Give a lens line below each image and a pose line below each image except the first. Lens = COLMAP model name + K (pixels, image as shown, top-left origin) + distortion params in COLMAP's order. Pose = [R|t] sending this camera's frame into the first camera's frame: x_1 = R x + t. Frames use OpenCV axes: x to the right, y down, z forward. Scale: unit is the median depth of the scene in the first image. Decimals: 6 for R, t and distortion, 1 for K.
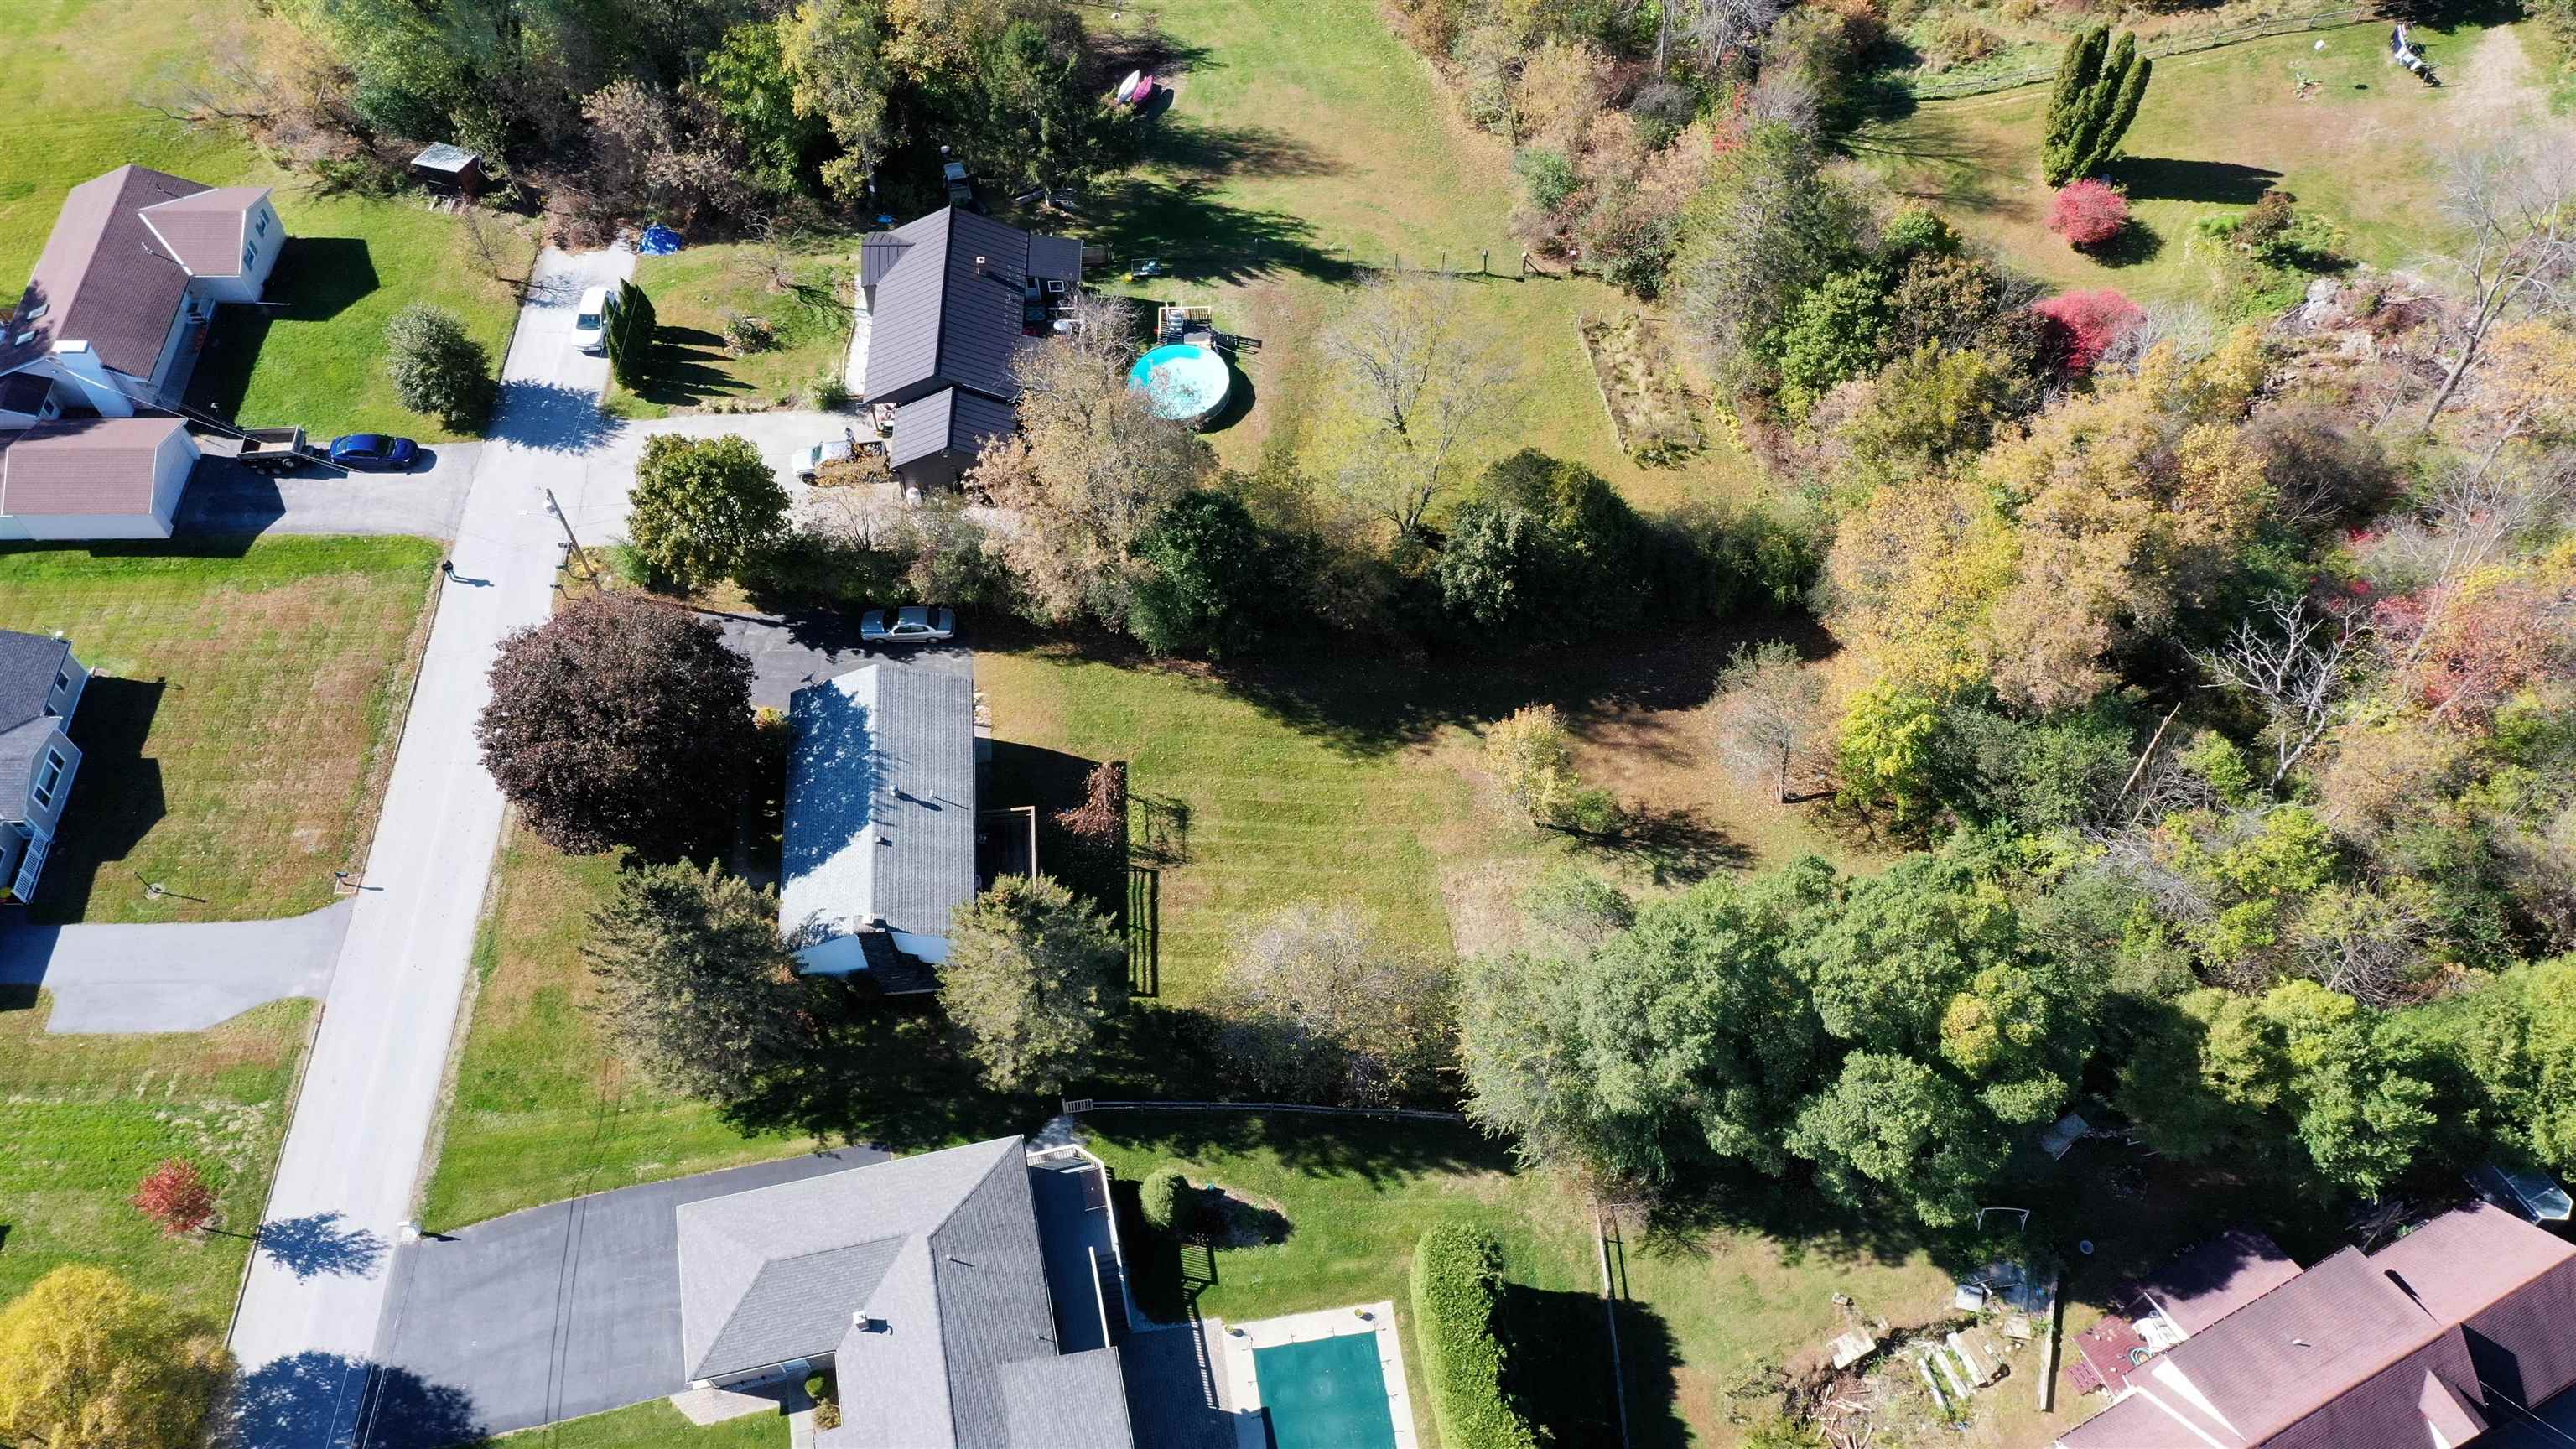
lens RADIAL K [[2044.1, 0, 1328.8], [0, 2044.1, 747.1], [0, 0, 1]] dist [-0.000889, -0.001904]
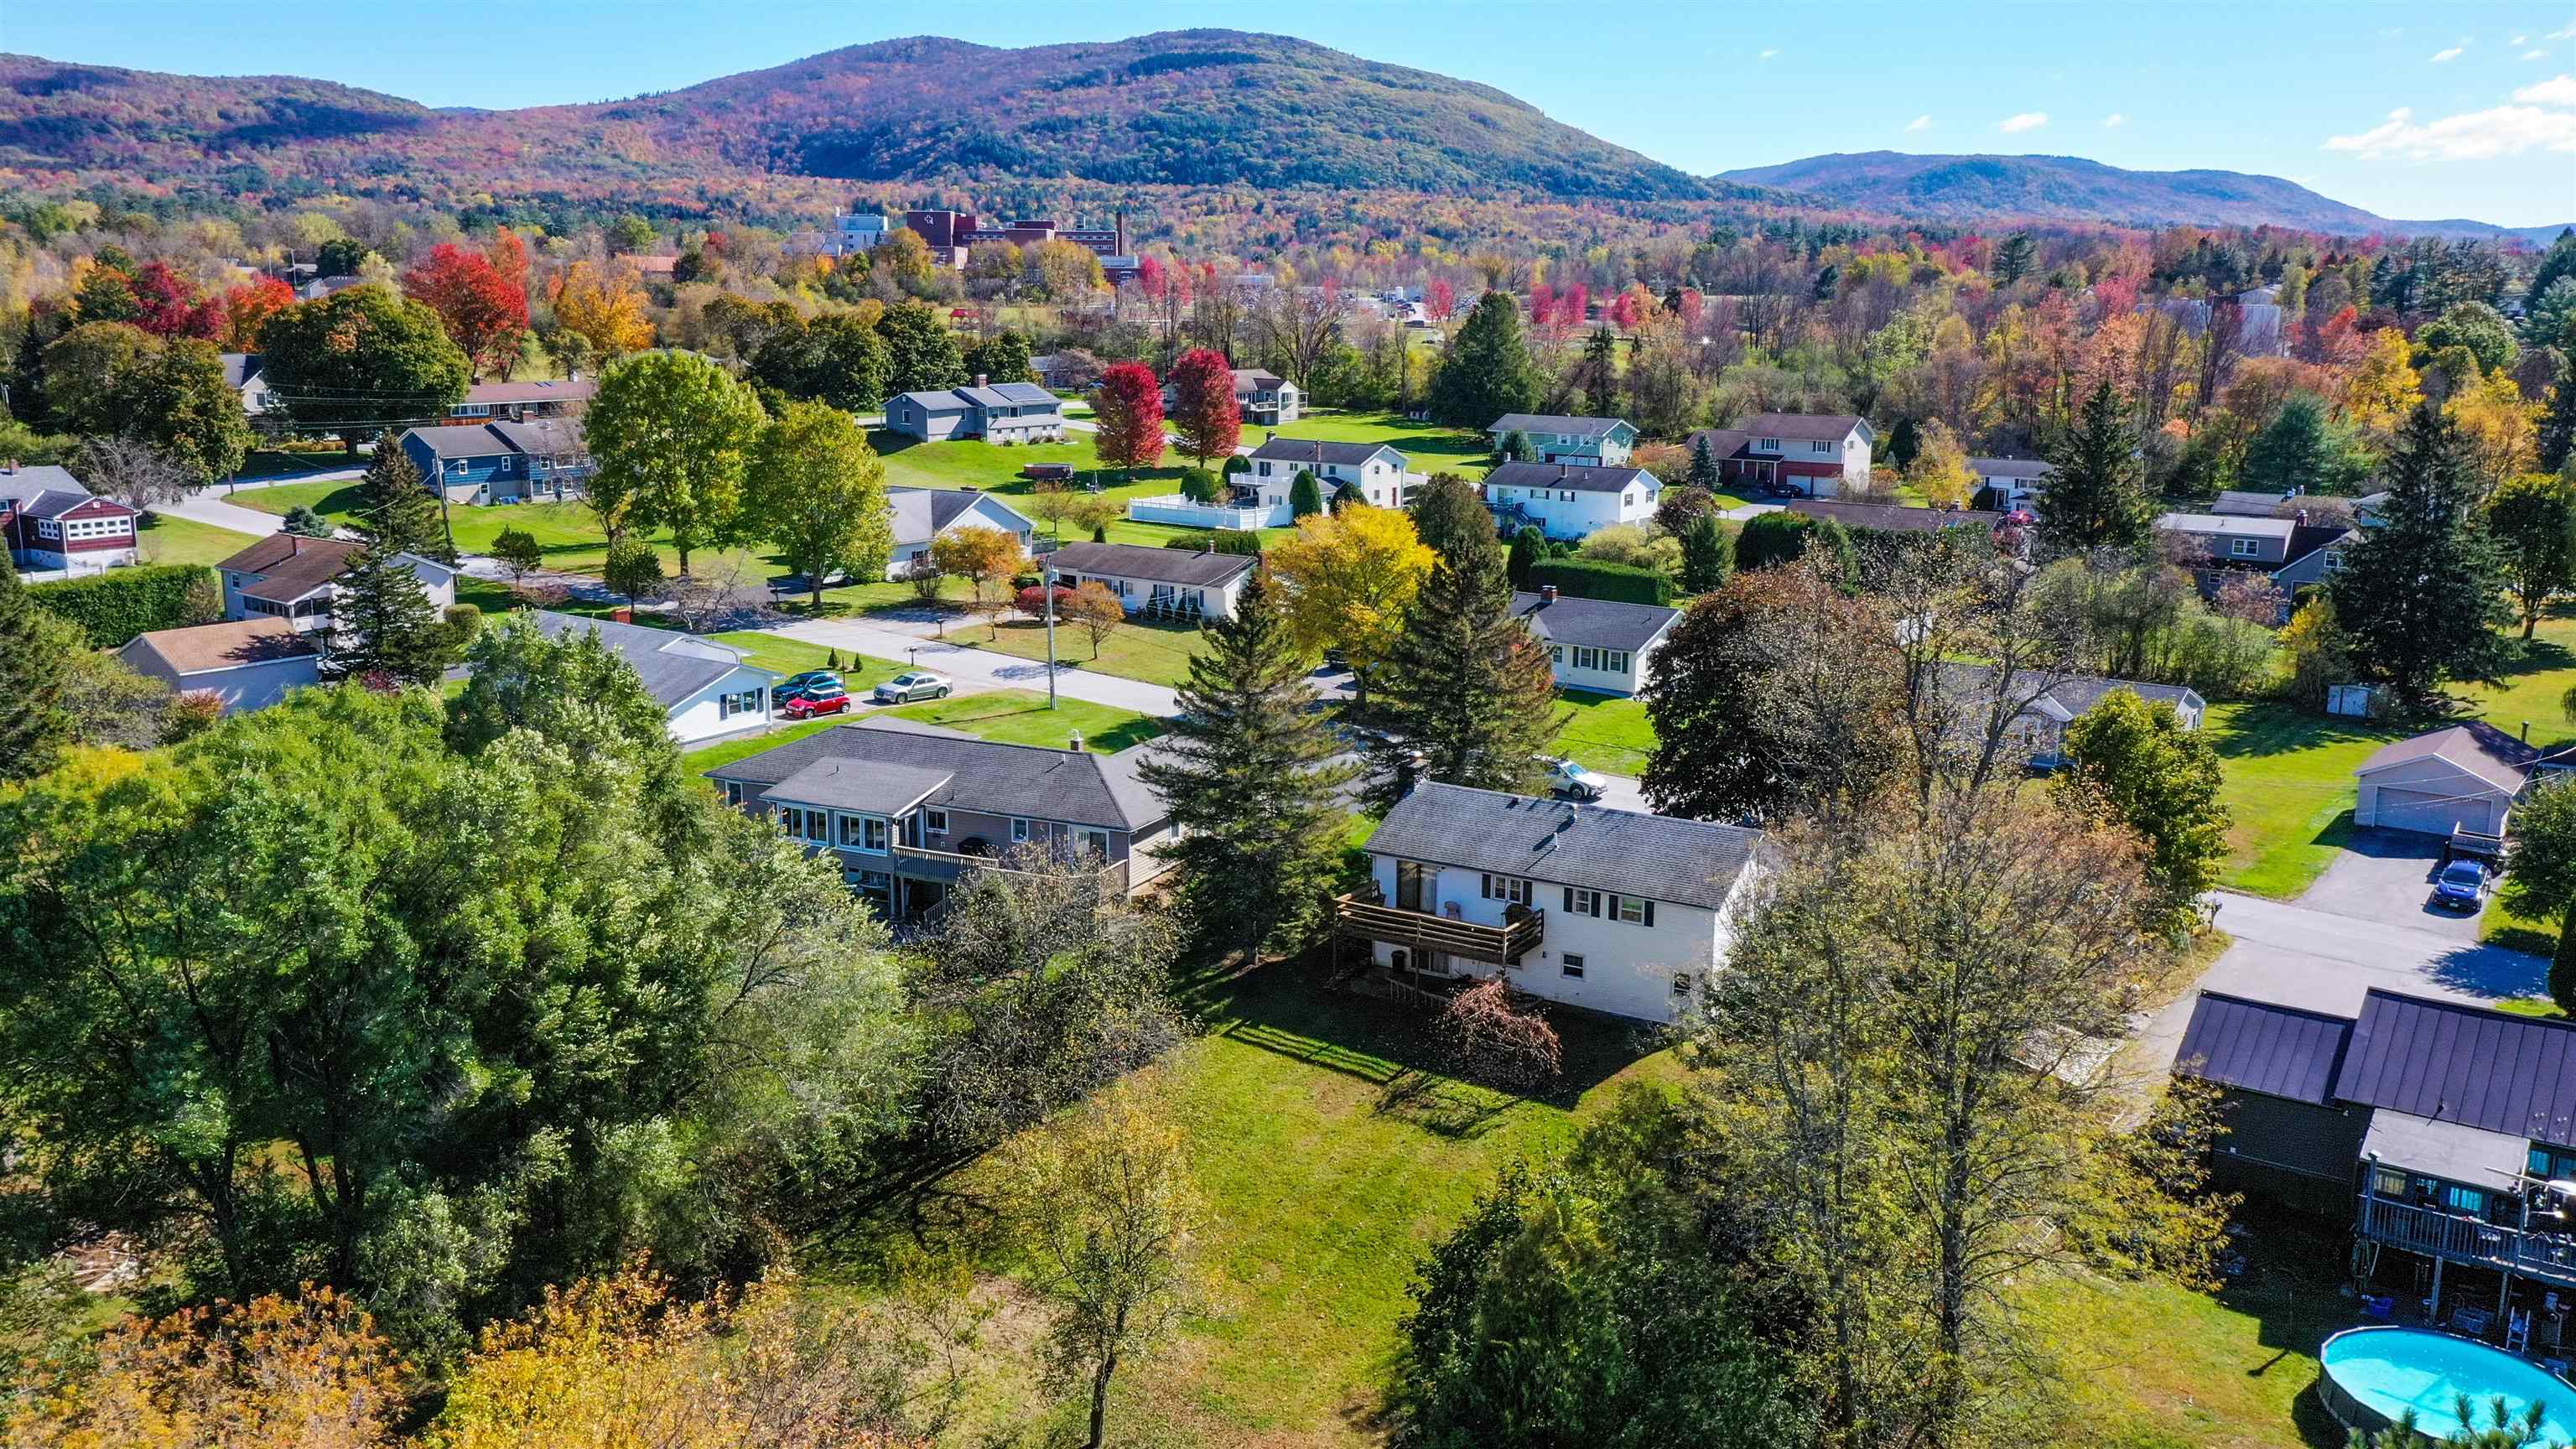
lens RADIAL K [[2044.1, 0, 1328.8], [0, 2044.1, 747.1], [0, 0, 1]] dist [-0.000889, -0.001904]
pose [[-0.600131, 0.149358, -0.785834, 0.499045], [-0.693357, 0.392750, 0.604155, -0.427517], [0.398872, 0.907436, -0.132143, 1.072227]]
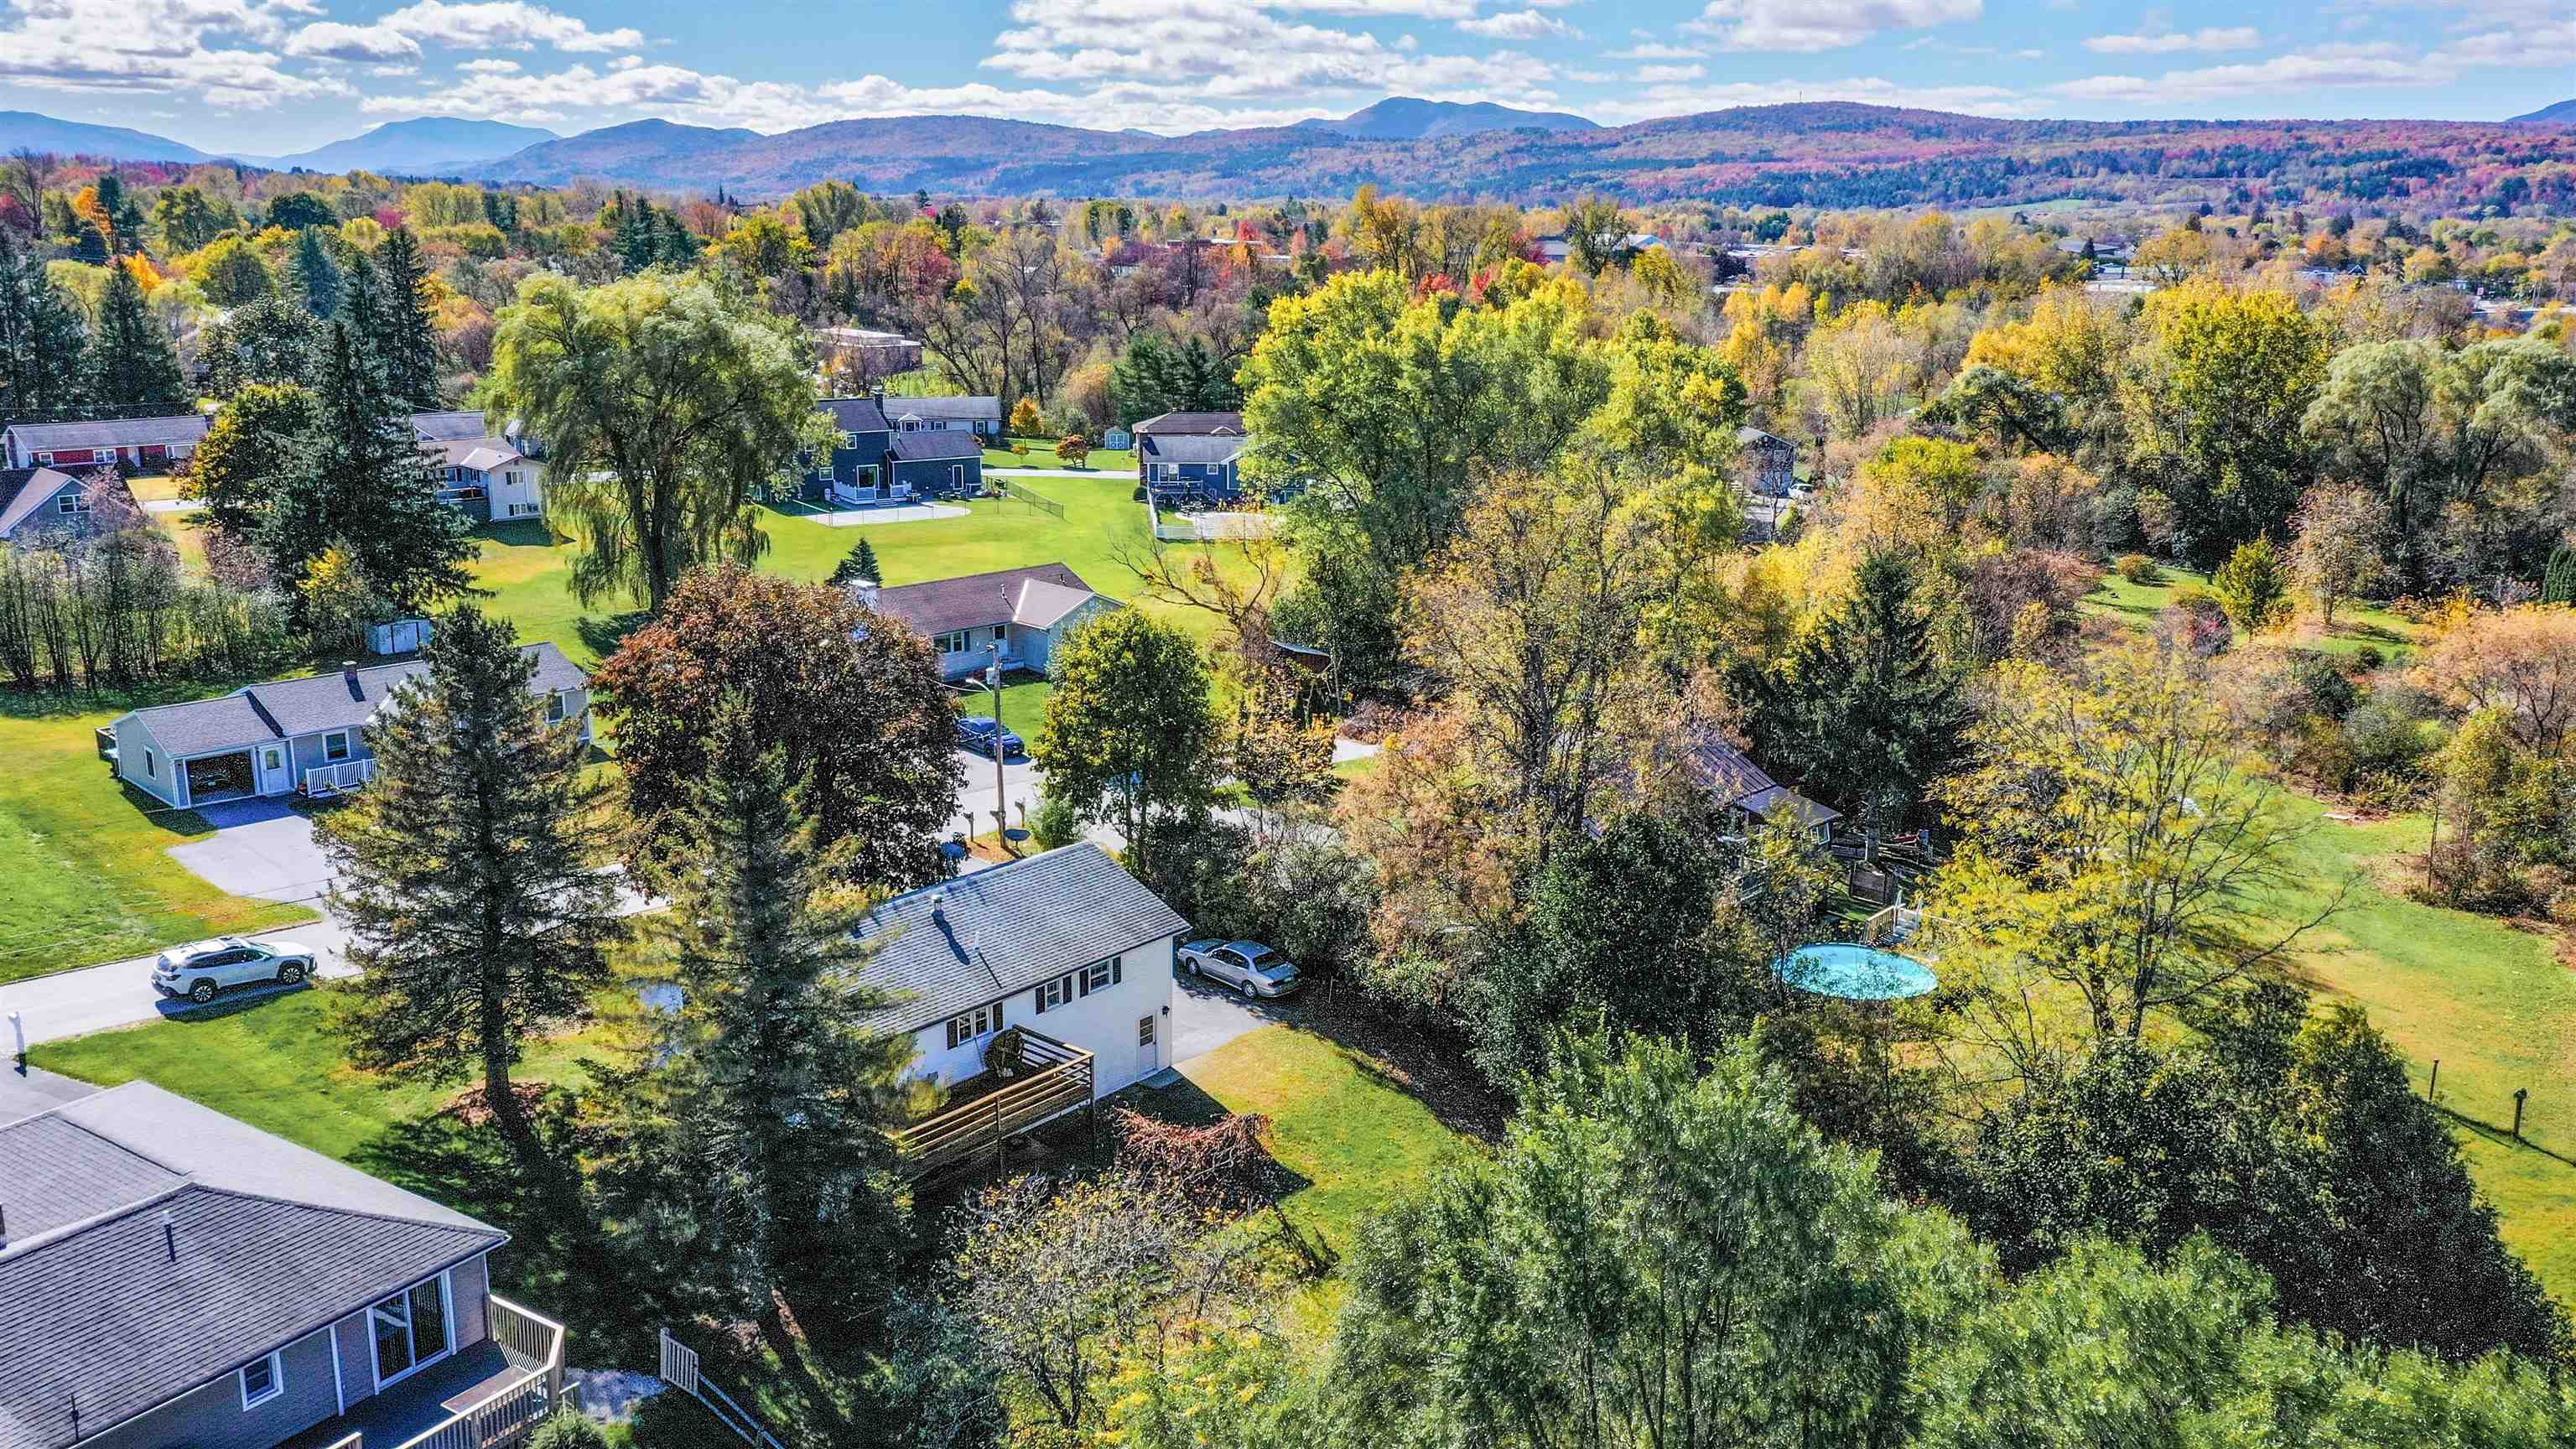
lens RADIAL K [[2056.1, 0, 1288.0], [0, 2056.1, 724.5], [0, 0, 1]] dist [-0.001059, 0.000052]
pose [[0.700875, 0.168489, -0.693099, 0.304134], [-0.609496, 0.646232, -0.459238, 0.216458], [0.370526, 0.744309, 0.555621, 0.660714]]
